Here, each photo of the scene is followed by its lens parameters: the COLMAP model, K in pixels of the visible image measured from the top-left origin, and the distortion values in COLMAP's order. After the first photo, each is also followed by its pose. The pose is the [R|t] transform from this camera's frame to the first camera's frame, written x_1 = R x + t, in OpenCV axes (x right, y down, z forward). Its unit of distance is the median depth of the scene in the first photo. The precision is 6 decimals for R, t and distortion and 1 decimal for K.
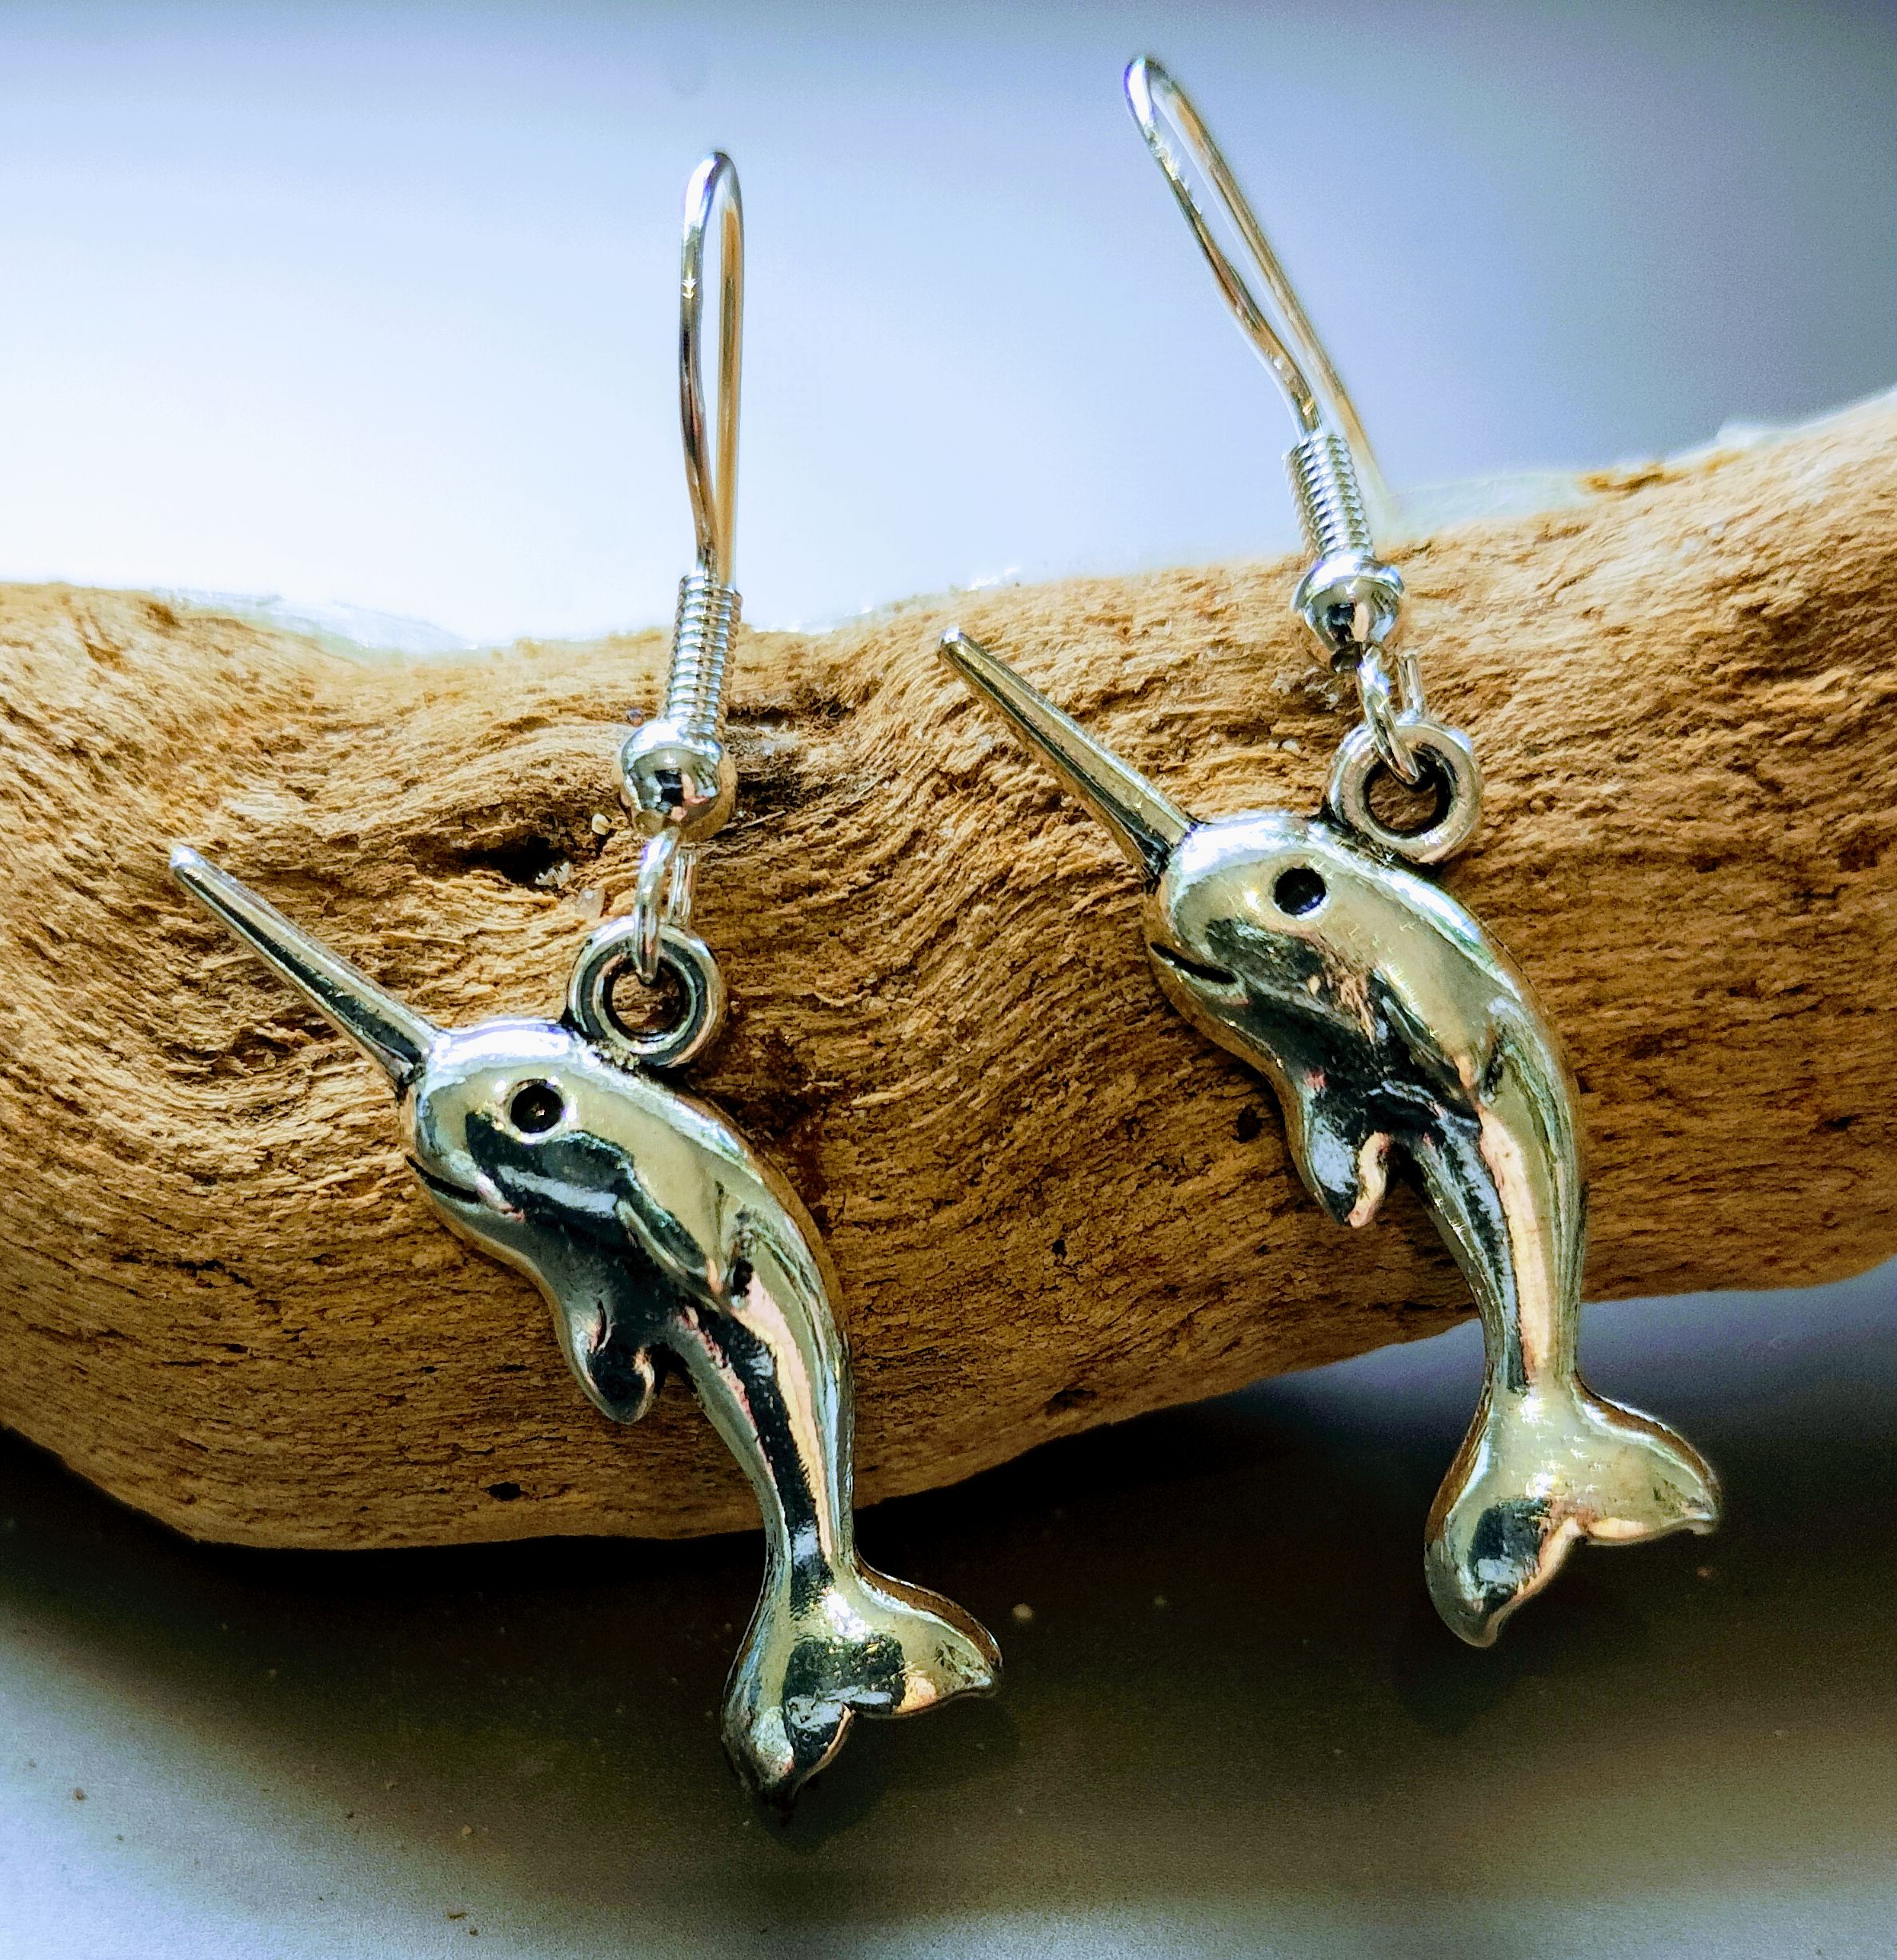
lens RADIAL K [[2969.8, 0, 814.5], [0, 2969.8, 1420.3], [0, 0, 1]] dist [-0.030887, 0.014016]
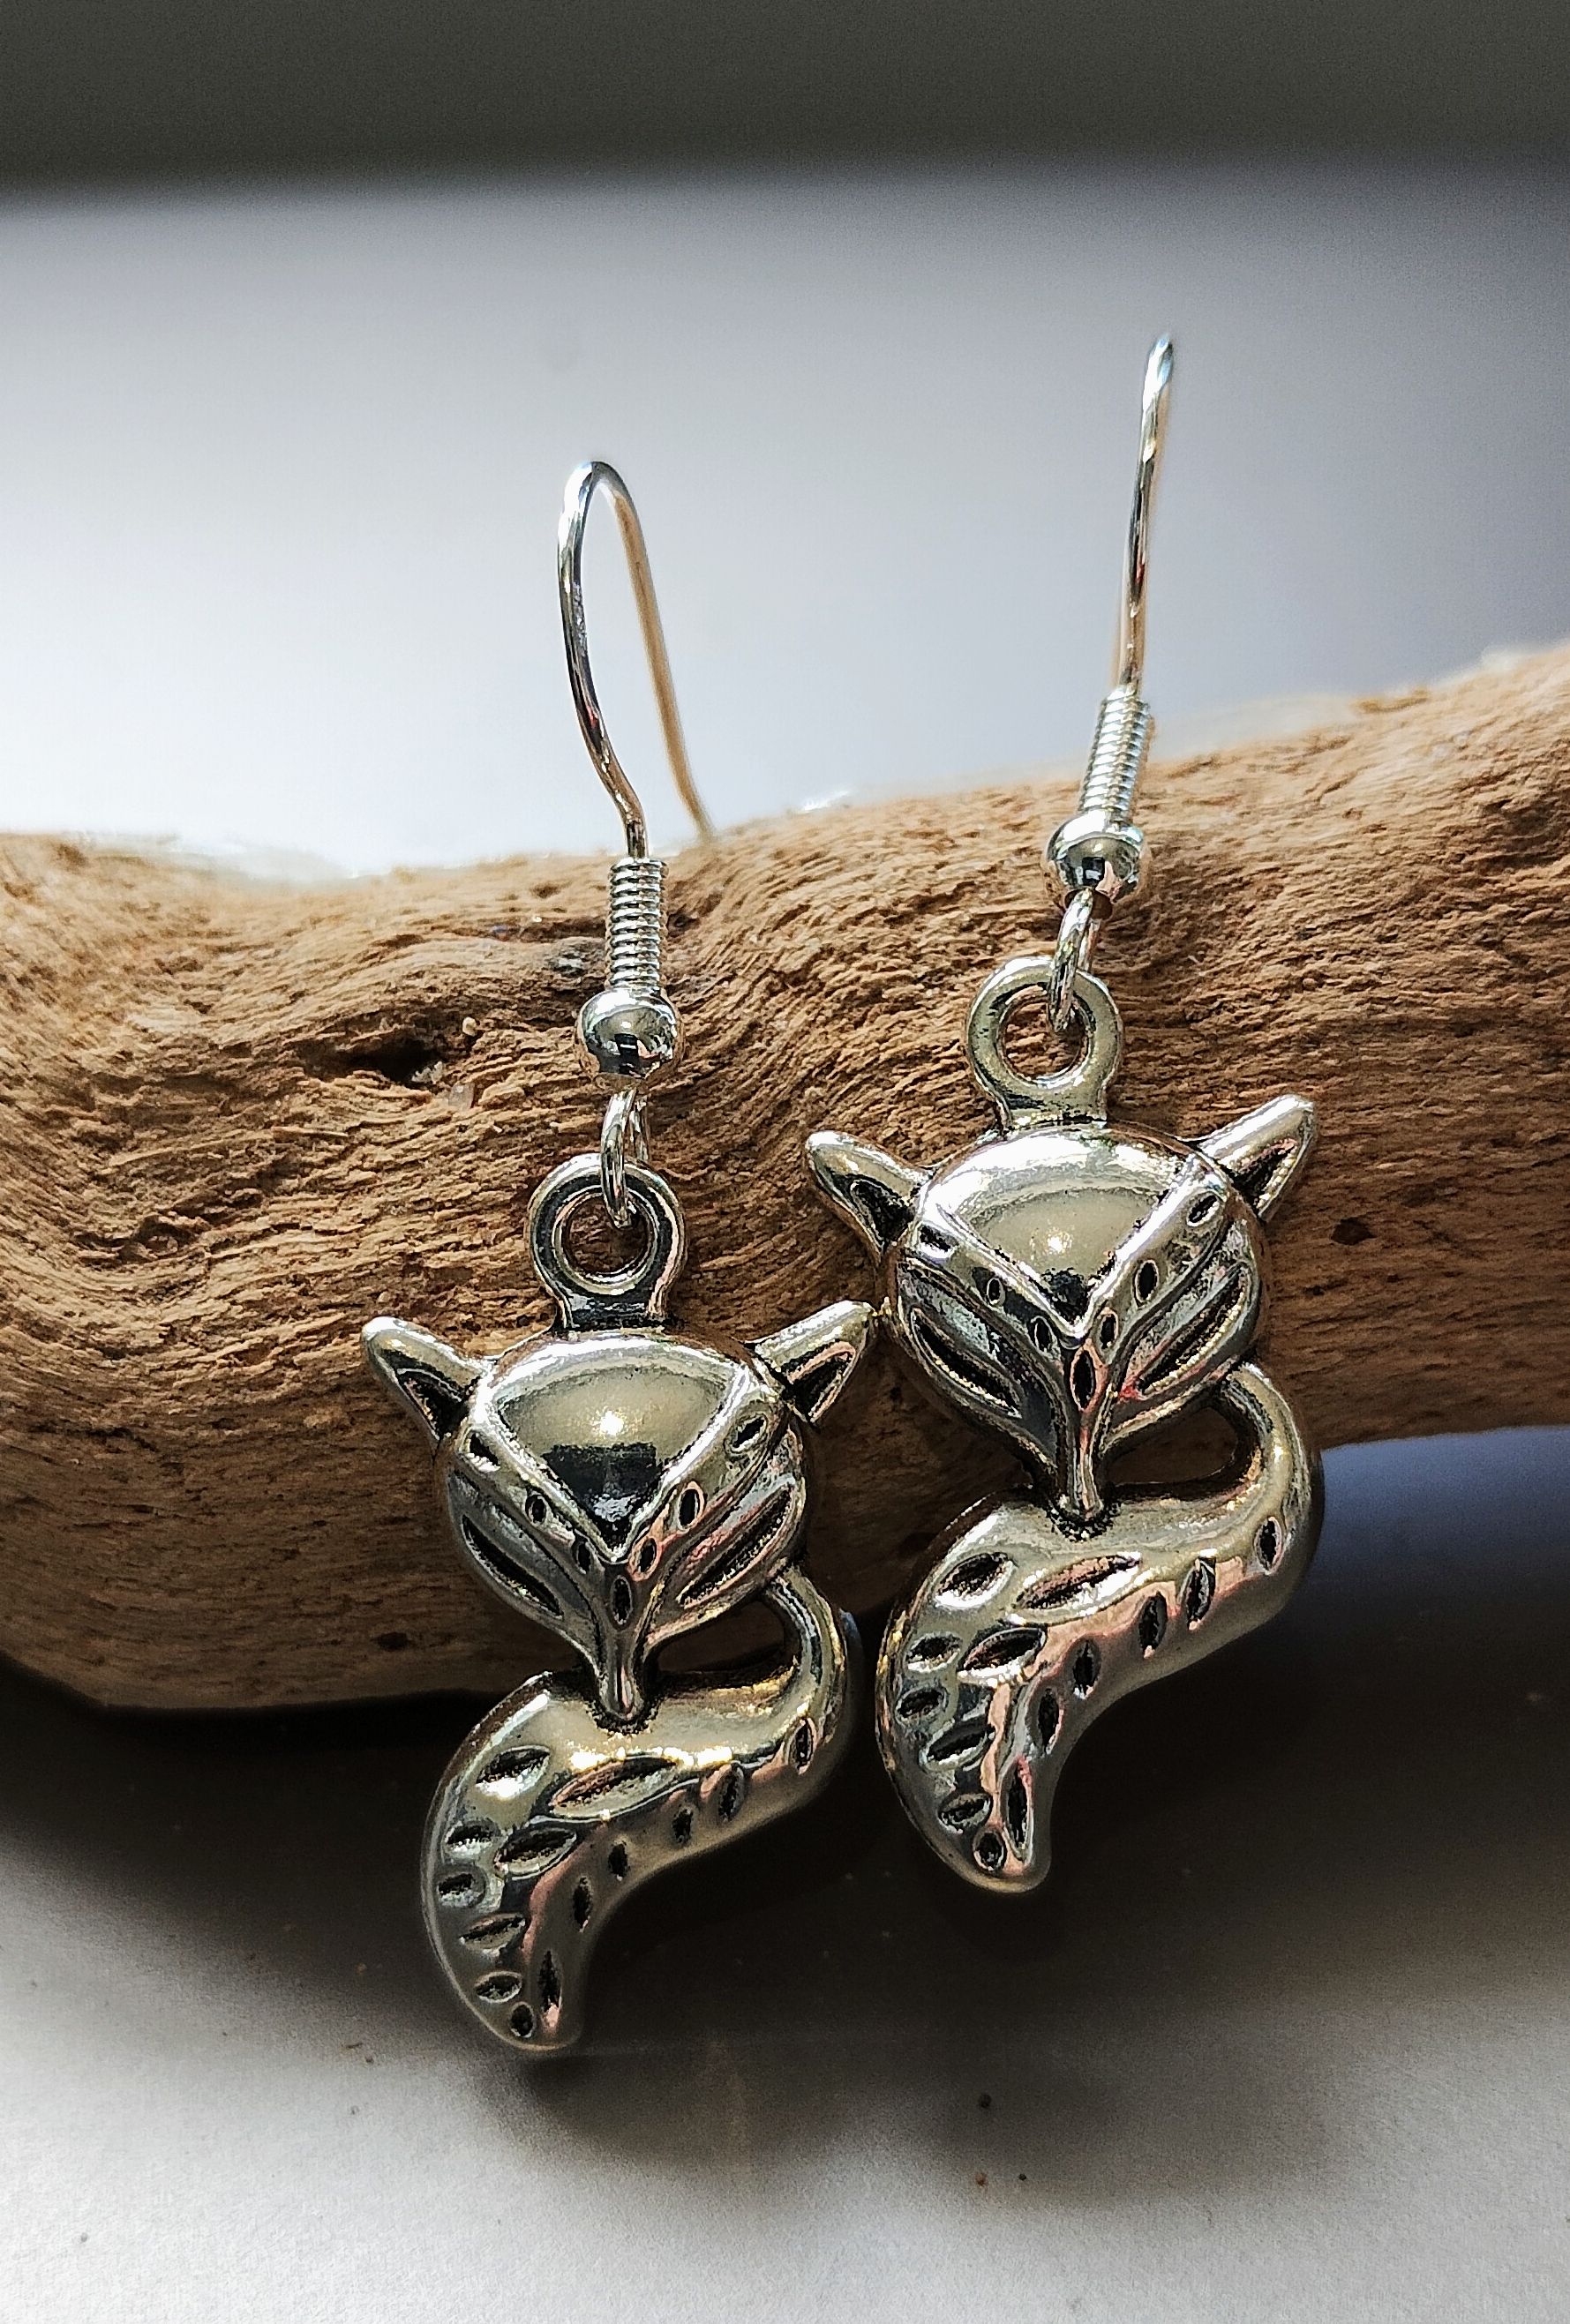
lens RADIAL K [[3245.2, 0, 752.6], [0, 3245.2, 1292.9], [0, 0, 1]] dist [0.076228, -0.956302]
pose [[0.999576, -0.029102, -0.000499, 0.031864], [0.028777, 0.990706, -0.132940, 0.063108], [0.004363, 0.132869, 0.991124, -0.193043]]
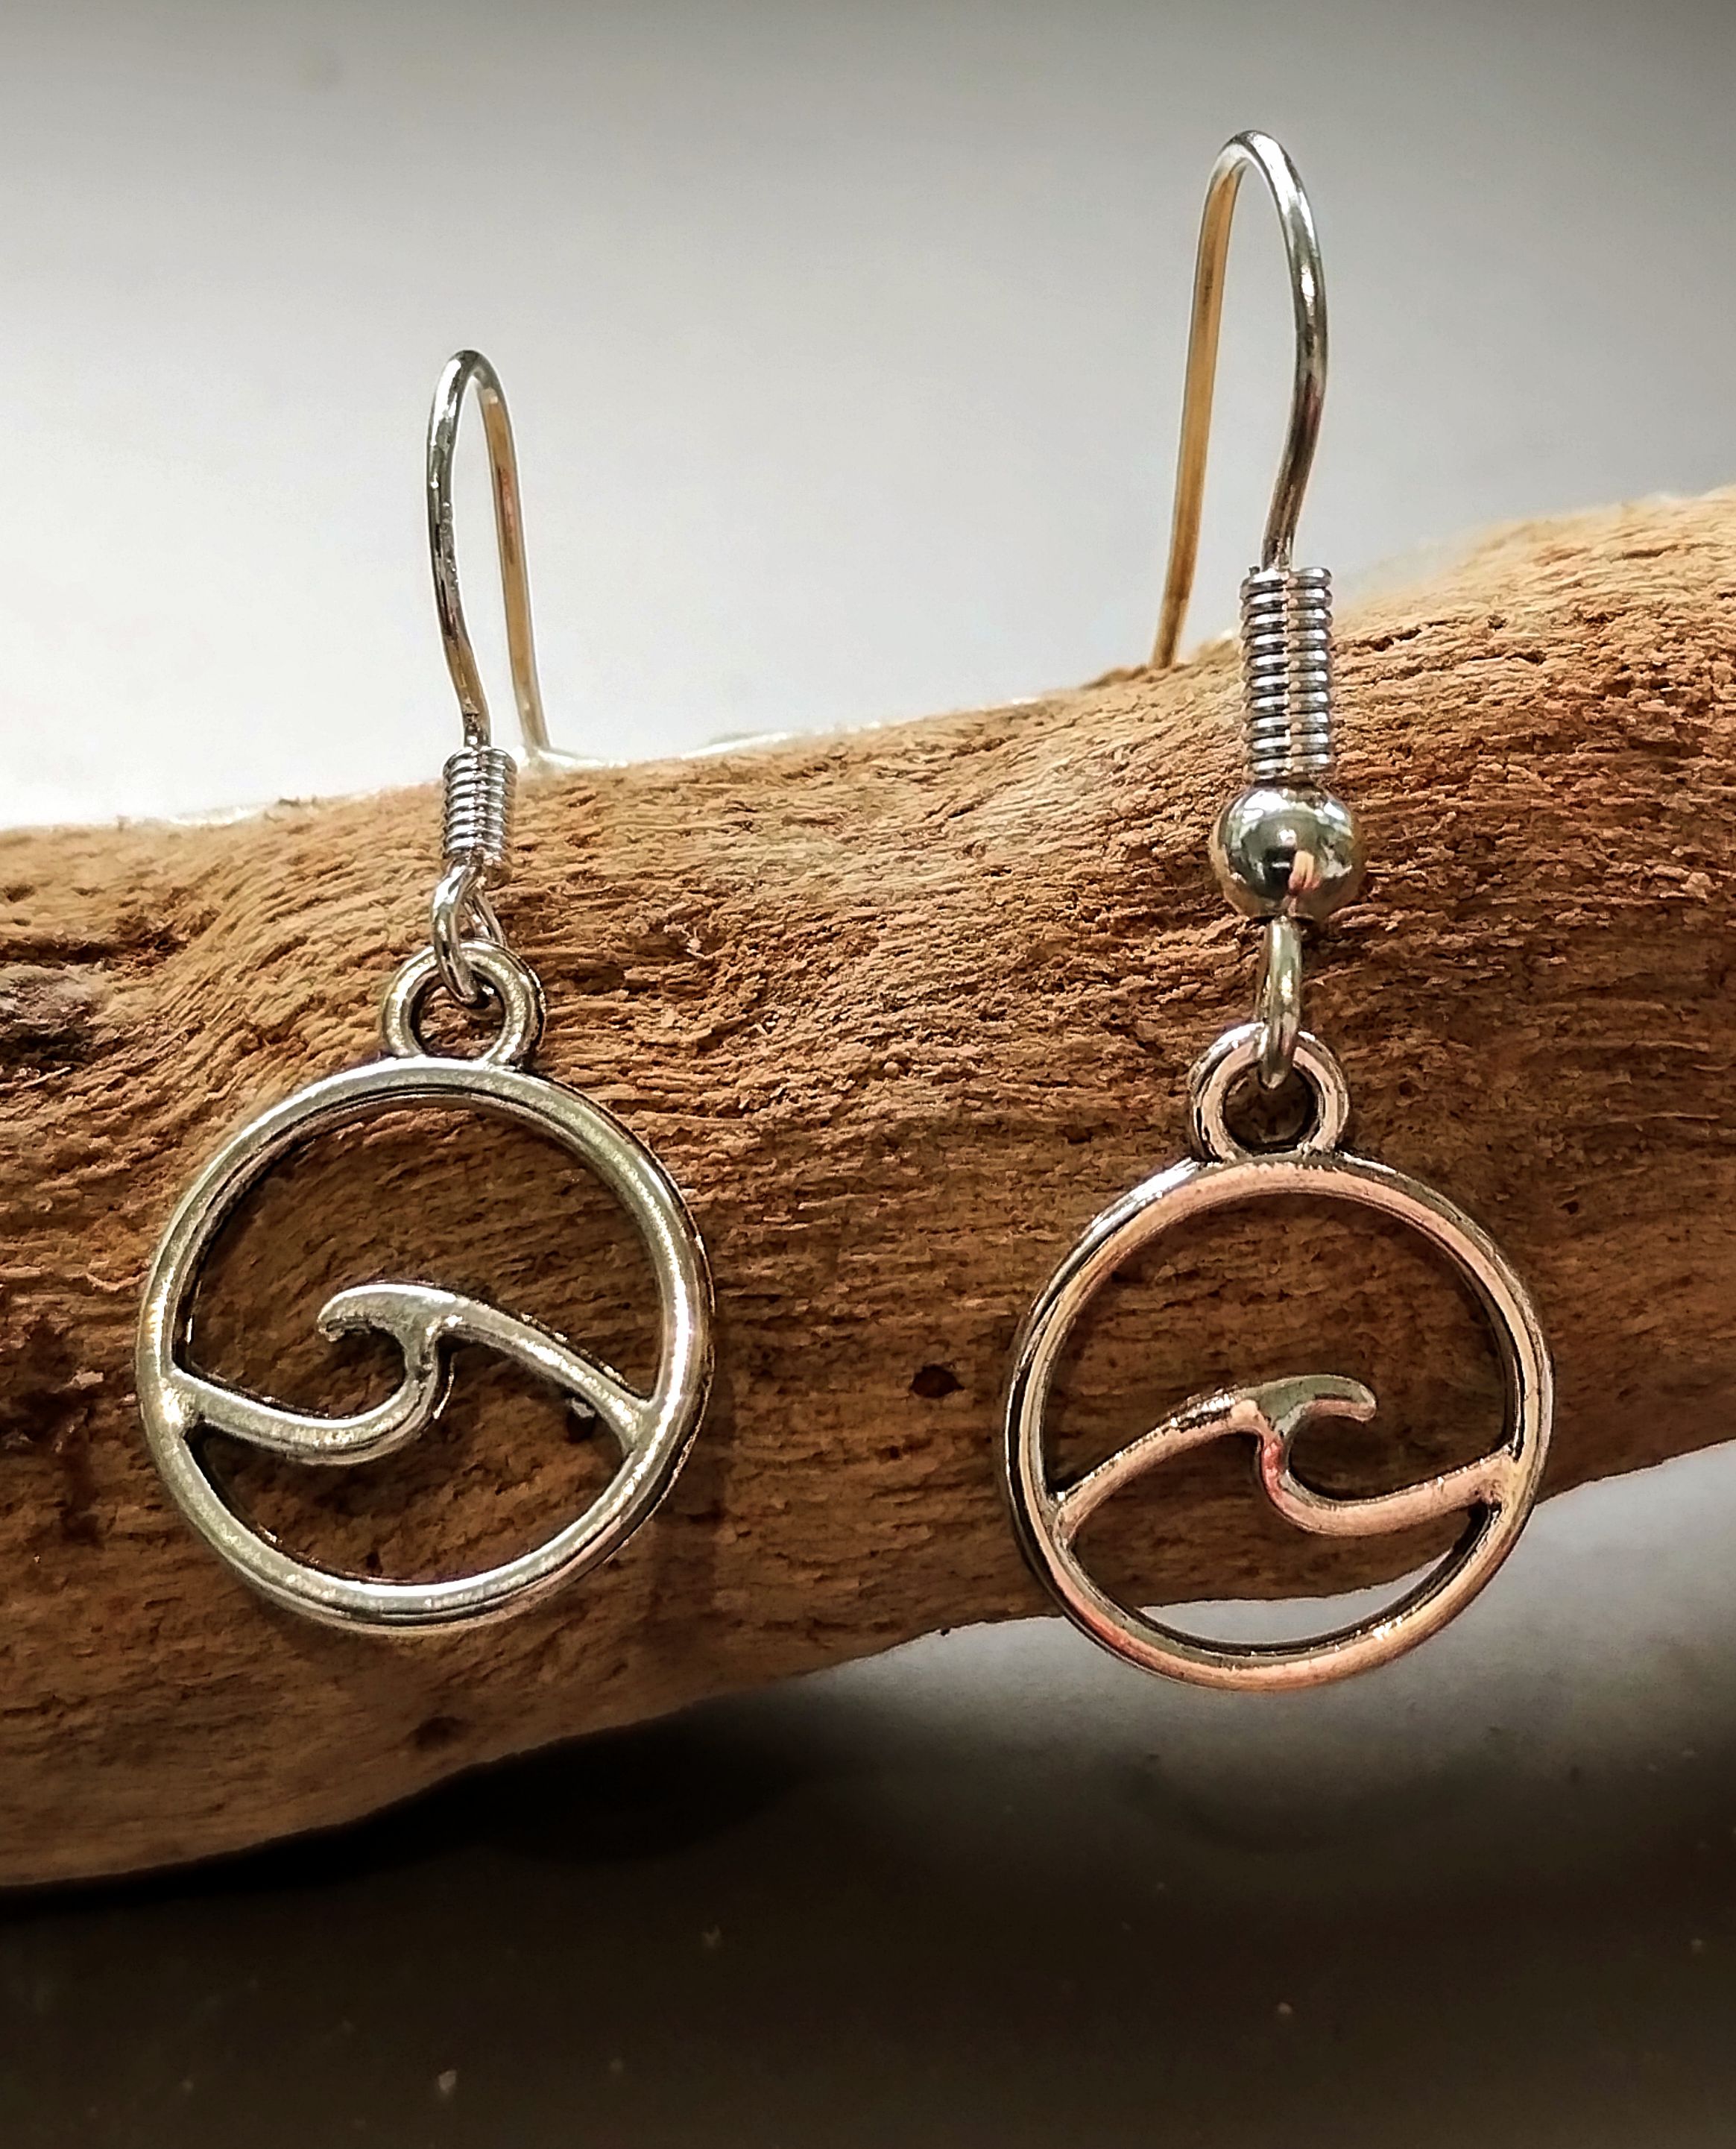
lens RADIAL K [[4378.9, 0, 974.6], [0, 4378.9, 843.6], [0, 0, 1]] dist [0.100788, -0.772699]
pose [[0.999274, 0.000072, -0.038088, 0.314348], [-0.006340, 0.986361, -0.164471, -0.056252], [0.037557, 0.164593, 0.985646, -0.309687]]
